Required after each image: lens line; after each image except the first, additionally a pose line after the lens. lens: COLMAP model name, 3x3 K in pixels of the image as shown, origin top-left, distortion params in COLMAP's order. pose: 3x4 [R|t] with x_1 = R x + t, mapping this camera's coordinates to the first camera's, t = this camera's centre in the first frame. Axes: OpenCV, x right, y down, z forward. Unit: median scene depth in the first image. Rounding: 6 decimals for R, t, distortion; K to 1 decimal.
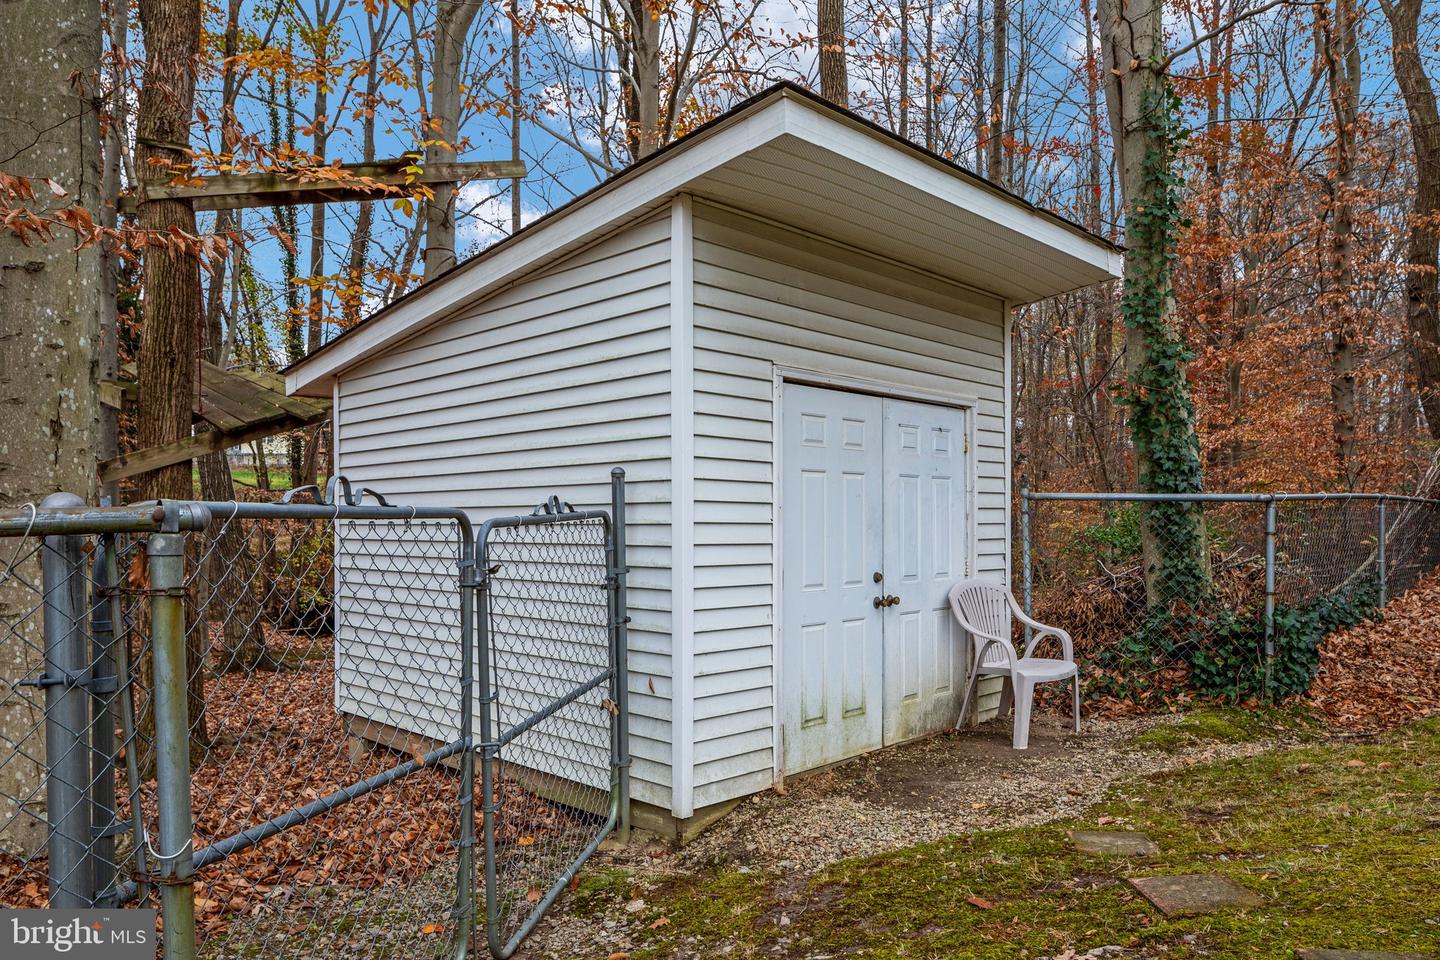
lens RADIAL K [[993.3, 0, 719.6], [0, 993.3, 582.4], [0, 0, 1]] dist [-0.001393, -0.000900]
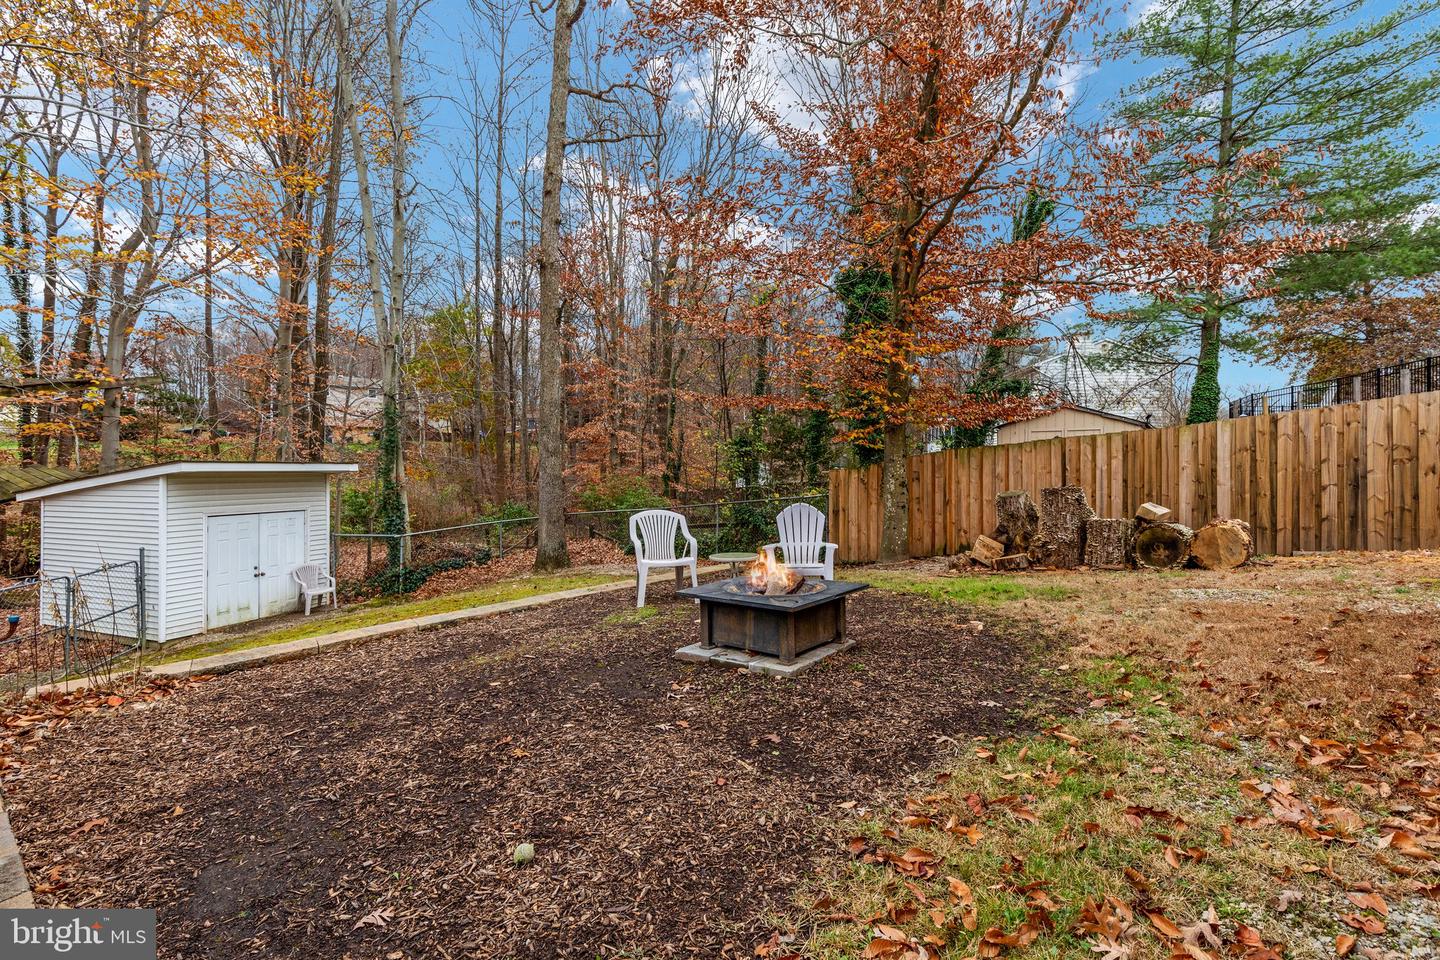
lens RADIAL K [[653.6, 0, 720.0], [0, 653.6, 480.0], [0, 0, 1]] dist [0.001424, 0.000176]
pose [[0.915567, 0.000881, 0.402166, 0.855106], [0.017215, 0.998995, -0.041380, -0.220541], [-0.401798, 0.044809, 0.914631, -2.007936]]
